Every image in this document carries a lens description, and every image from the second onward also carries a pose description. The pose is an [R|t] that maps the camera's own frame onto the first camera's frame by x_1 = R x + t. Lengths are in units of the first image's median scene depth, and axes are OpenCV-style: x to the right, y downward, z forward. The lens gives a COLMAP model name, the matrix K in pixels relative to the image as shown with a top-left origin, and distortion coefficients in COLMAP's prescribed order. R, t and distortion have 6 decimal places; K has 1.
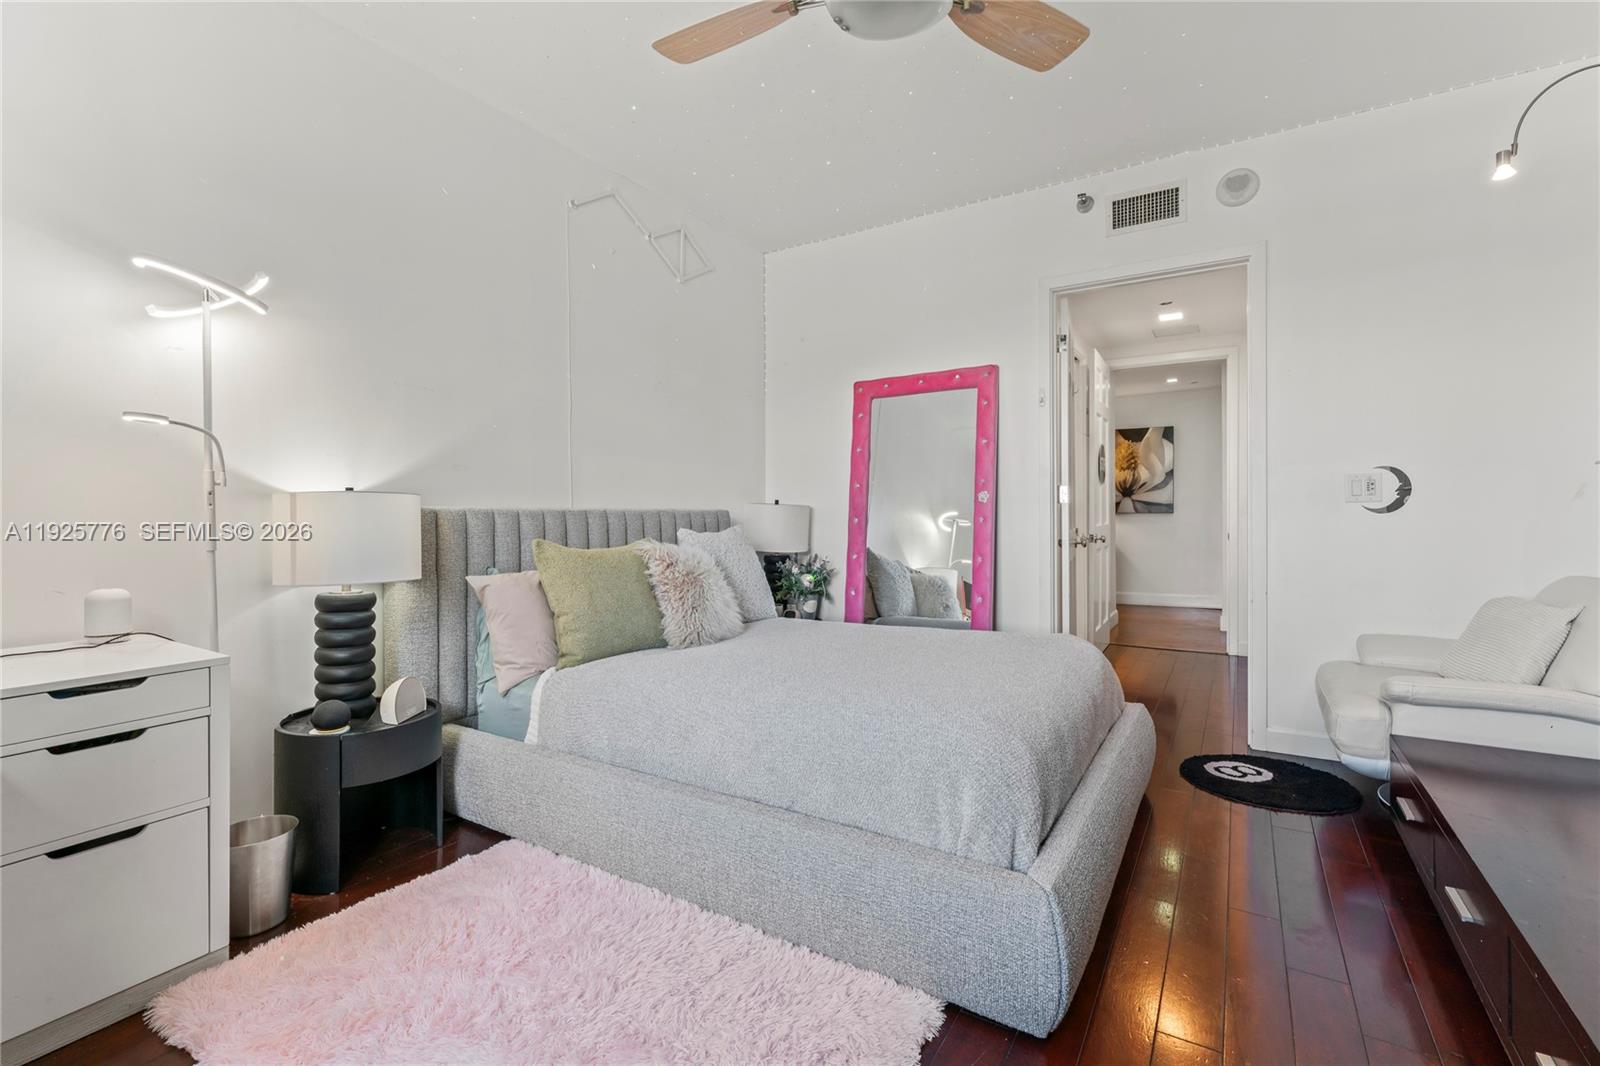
lens RADIAL K [[726.8, 0, 805.1], [0, 726.8, 519.0], [0, 0, 1]] dist [0.016768, 0.000625]
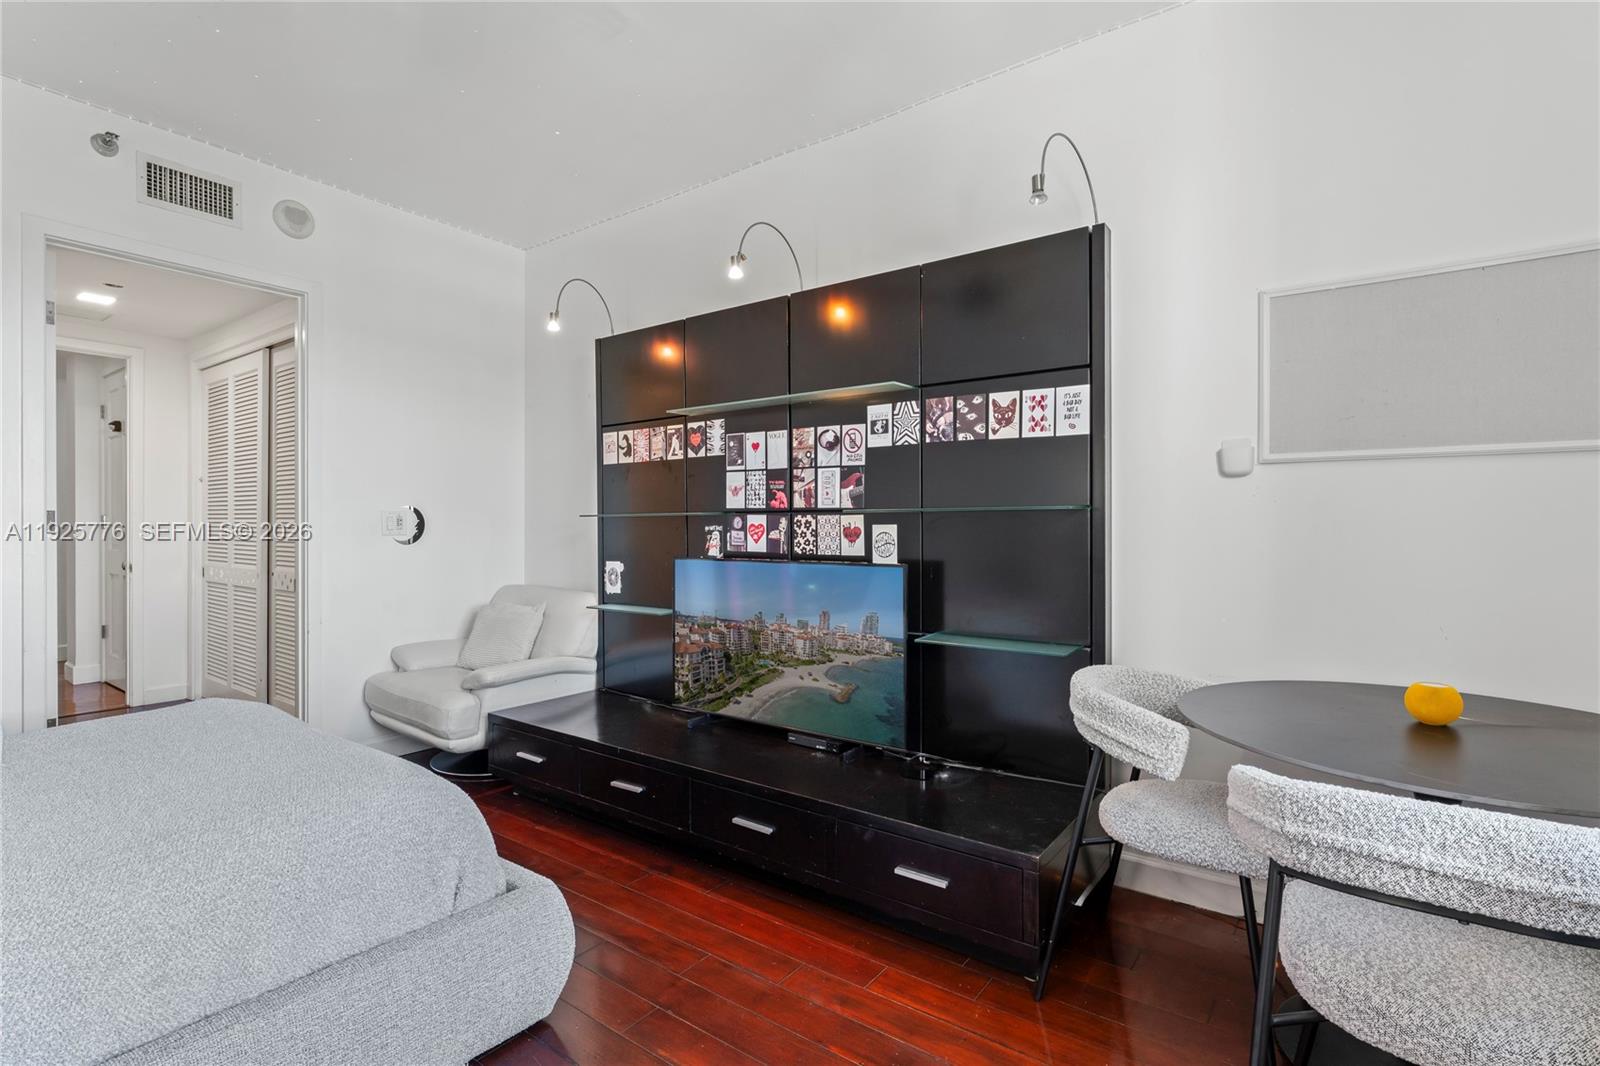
lens RADIAL K [[726.8, 0, 810.1], [0, 726.8, 531.4], [0, 0, 1]] dist [0.016768, 0.000625]
pose [[0.104267, 0.006158, 0.994530, -0.335030], [0.007633, 0.999946, -0.006992, -0.015973], [-0.994520, 0.008320, 0.104215, 0.204483]]
